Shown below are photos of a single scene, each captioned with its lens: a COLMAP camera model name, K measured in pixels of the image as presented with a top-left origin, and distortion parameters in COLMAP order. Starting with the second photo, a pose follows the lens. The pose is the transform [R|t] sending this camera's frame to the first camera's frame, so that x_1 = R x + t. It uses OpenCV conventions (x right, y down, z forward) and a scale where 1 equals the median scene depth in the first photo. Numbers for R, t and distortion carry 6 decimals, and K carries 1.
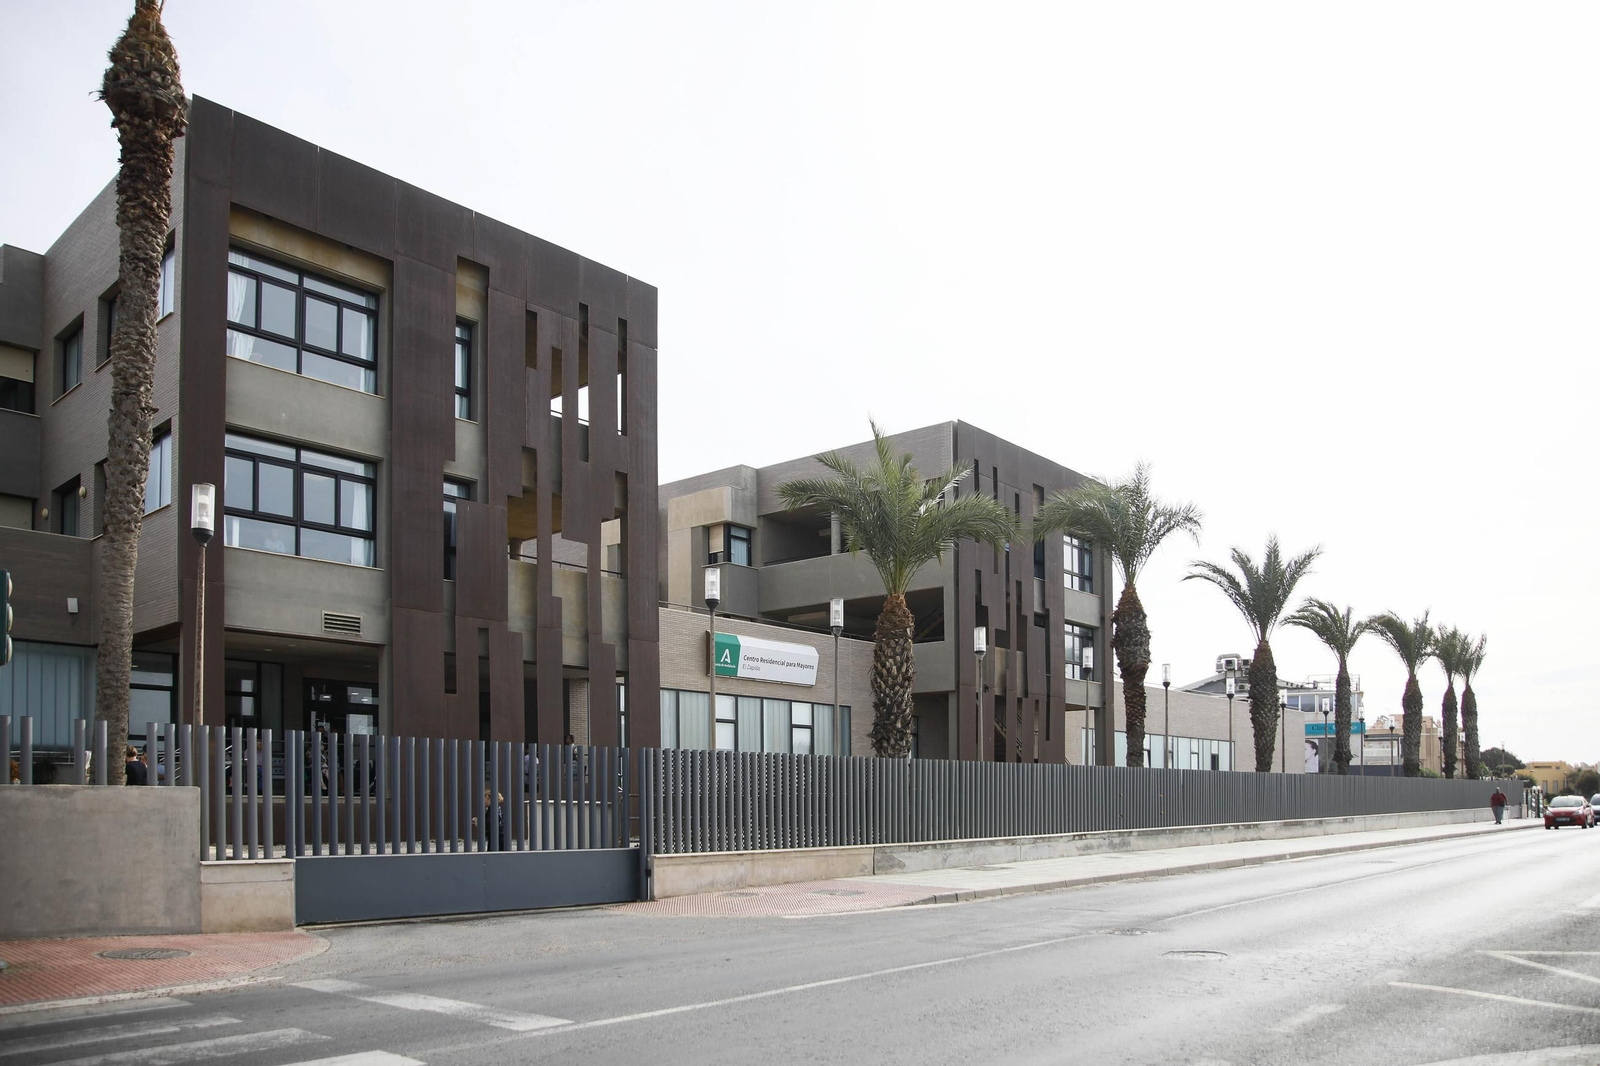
lens RADIAL K [[1029.3, 0, 798.2], [0, 1029.3, 505.3], [0, 0, 1]] dist [-0.103450, 0.122537]
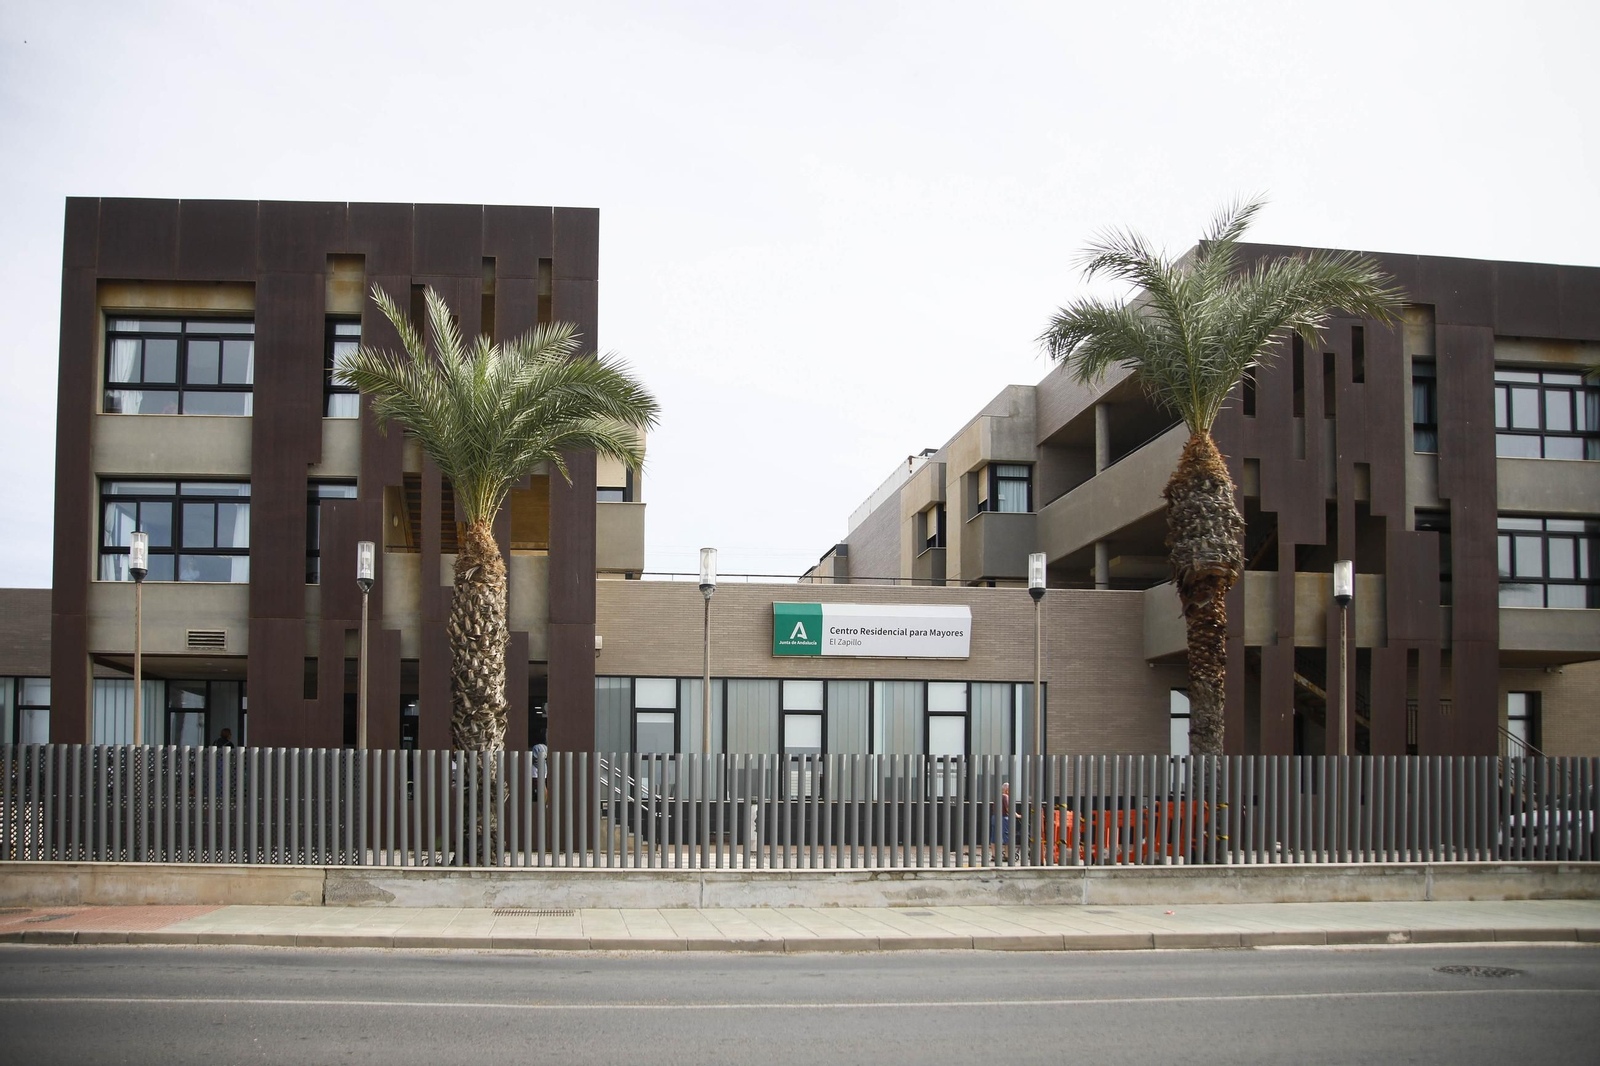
lens RADIAL K [[1099.8, 0, 800.9], [0, 1099.8, 563.3], [0, 0, 1]] dist [-0.123678, 0.083665]
pose [[0.759250, -0.142403, -0.635029, 0.471882], [0.177325, 0.984114, -0.008671, 0.103077], [0.626175, -0.106023, 0.772440, 0.355251]]
